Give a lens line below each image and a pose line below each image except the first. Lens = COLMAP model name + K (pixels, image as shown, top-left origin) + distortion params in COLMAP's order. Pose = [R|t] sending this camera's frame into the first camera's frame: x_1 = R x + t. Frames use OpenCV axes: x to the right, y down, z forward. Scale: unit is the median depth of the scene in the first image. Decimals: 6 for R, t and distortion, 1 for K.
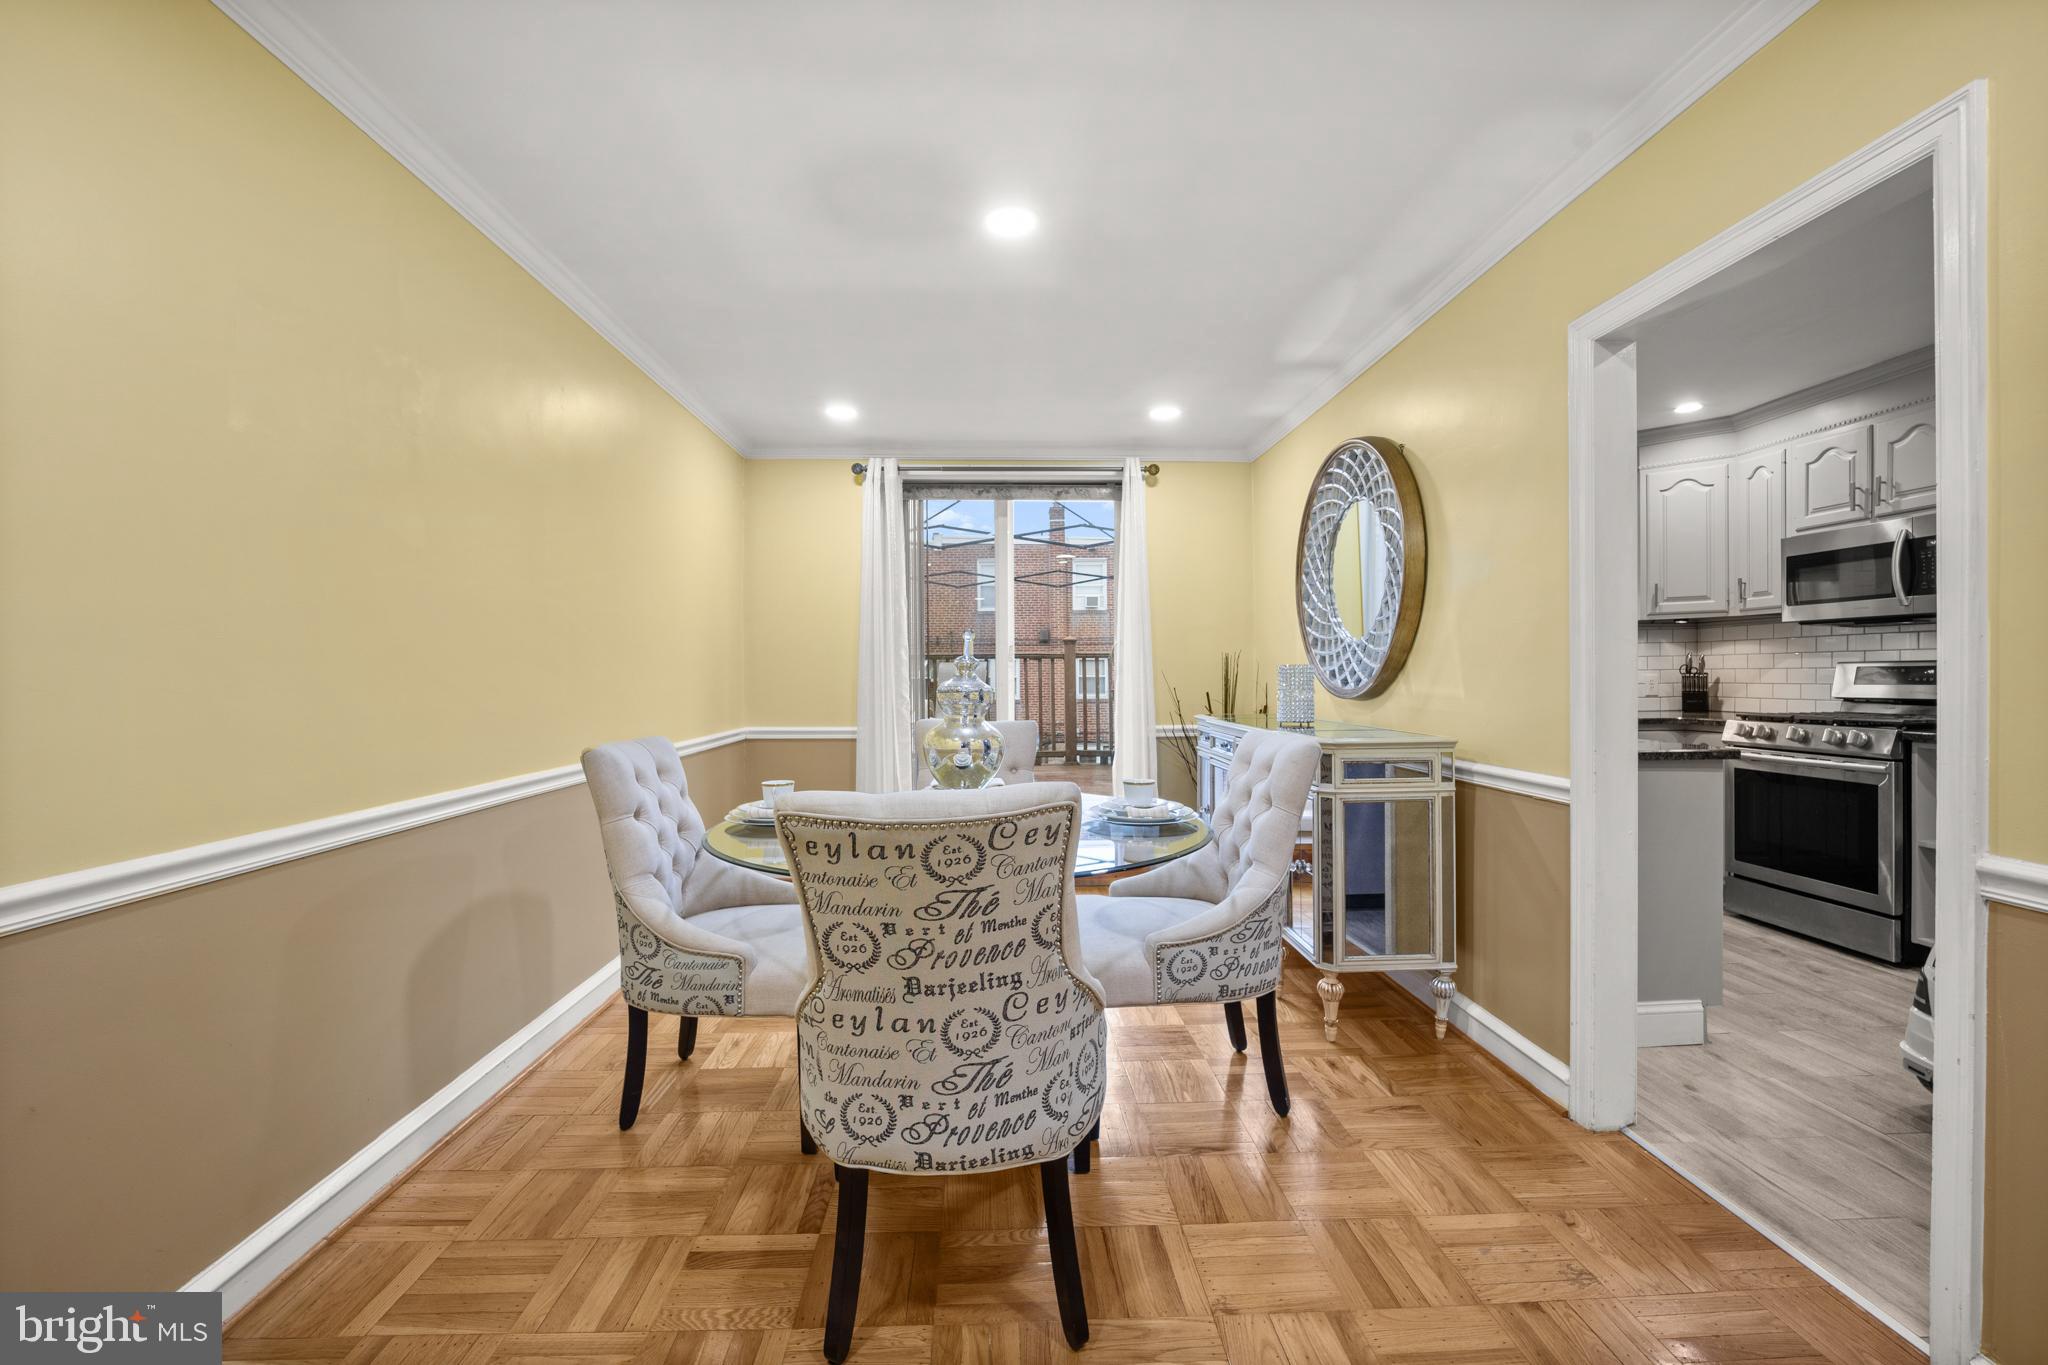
lens RADIAL K [[844.4, 0, 1031.1], [0, 844.4, 671.6], [0, 0, 1]] dist [0.001827, -0.000468]
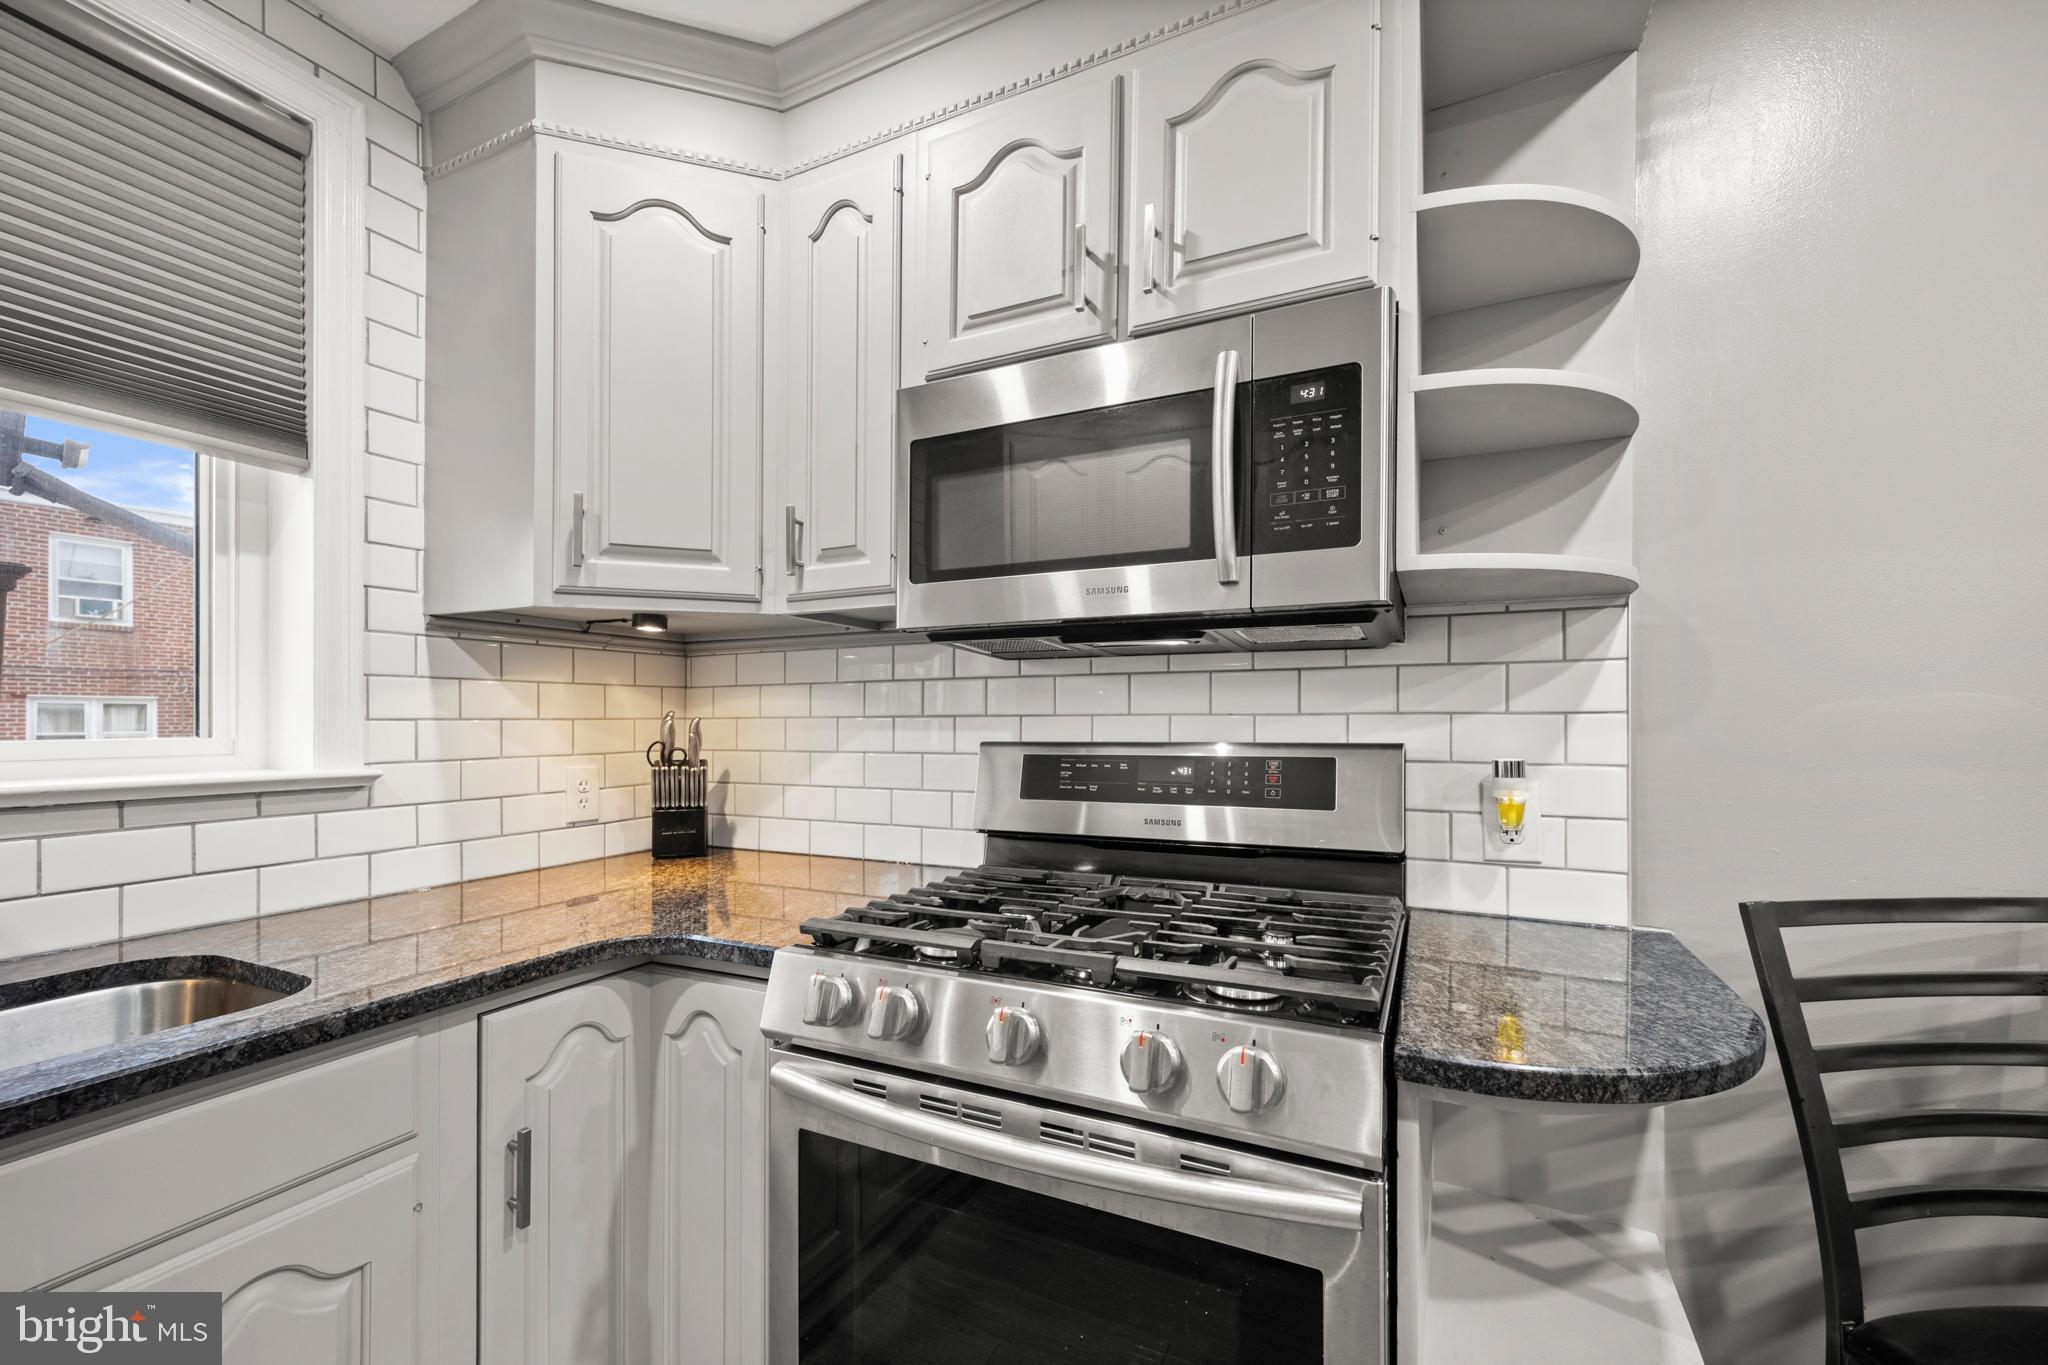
lens RADIAL K [[844.4, 0, 1054.3], [0, 844.4, 718.3], [0, 0, 1]] dist [0.001827, -0.000468]
pose [[0.466624, 0.009779, 0.884402, 0.591662], [-0.003884, 0.999952, -0.009007, -0.018727], [-0.884447, 0.000768, 0.466640, 0.755909]]
